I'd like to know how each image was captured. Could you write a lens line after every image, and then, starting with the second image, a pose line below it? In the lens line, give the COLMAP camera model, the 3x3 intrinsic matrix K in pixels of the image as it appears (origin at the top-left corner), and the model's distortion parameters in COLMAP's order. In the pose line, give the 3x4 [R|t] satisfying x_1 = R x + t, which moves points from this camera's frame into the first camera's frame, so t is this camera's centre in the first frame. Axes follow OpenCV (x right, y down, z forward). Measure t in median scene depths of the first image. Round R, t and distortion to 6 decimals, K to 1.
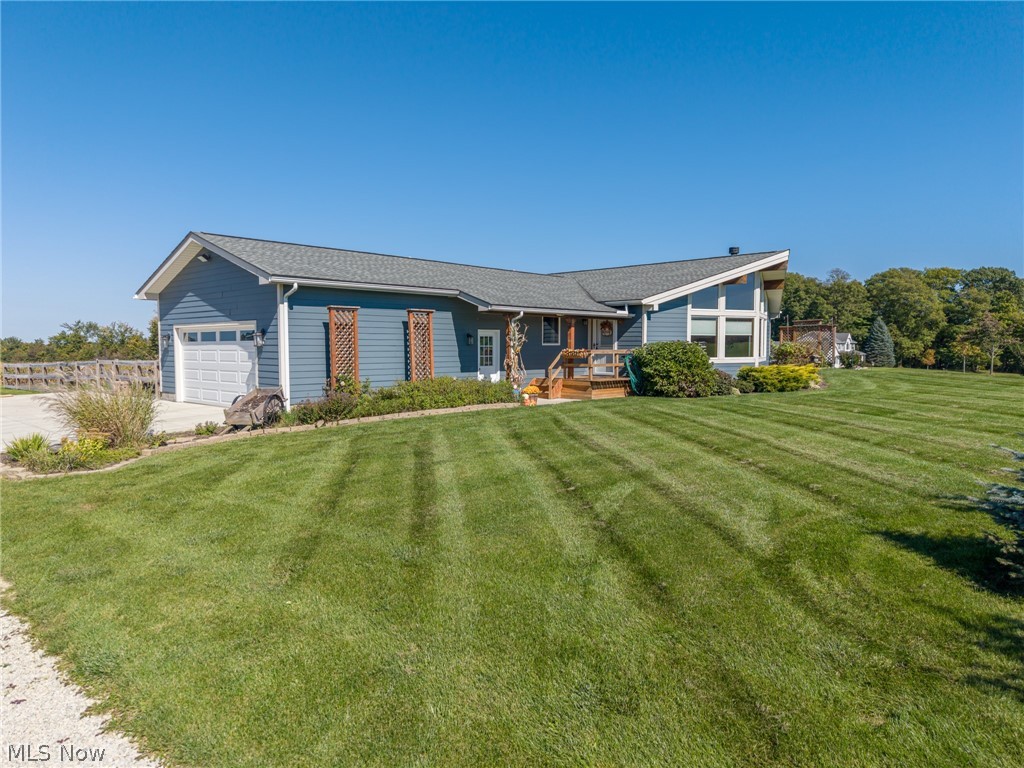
lens RADIAL K [[677.4, 0, 520.3], [0, 677.4, 389.7], [0, 0, 1]] dist [0.035016, -0.004427]
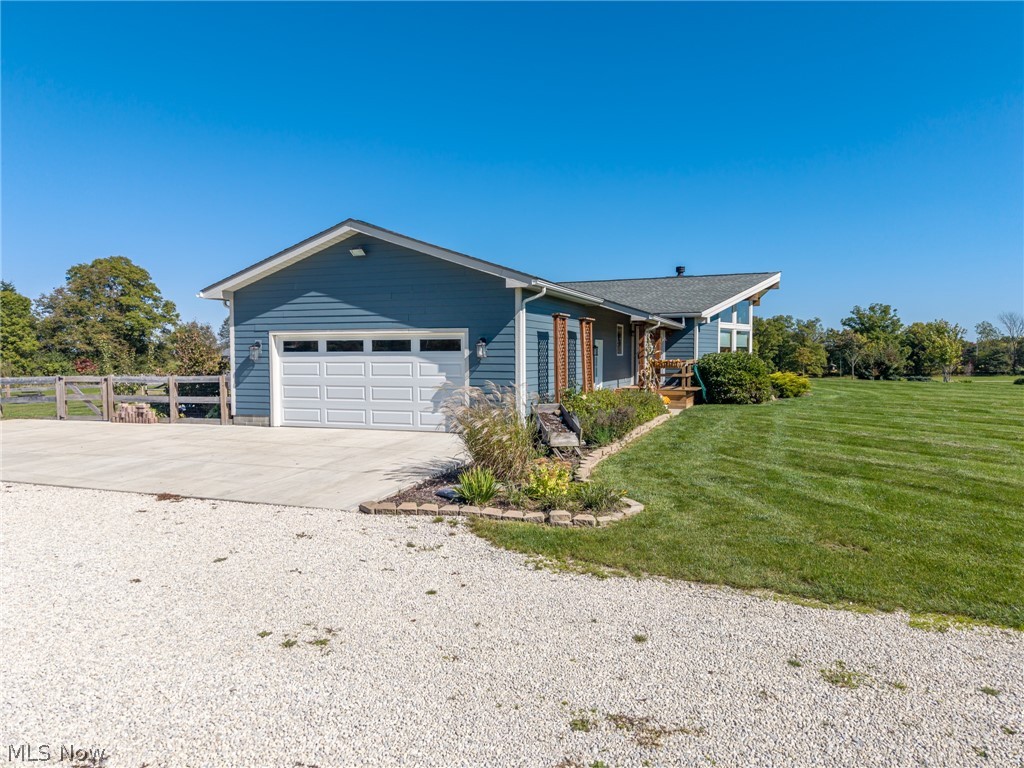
lens RADIAL K [[677.4, 0, 511.4], [0, 677.4, 382.6], [0, 0, 1]] dist [0.035016, -0.004427]
pose [[0.923712, -0.015556, 0.382771, -0.511182], [0.024814, 0.999507, -0.019259, -0.010770], [-0.382282, 0.027288, 0.923643, 0.138298]]
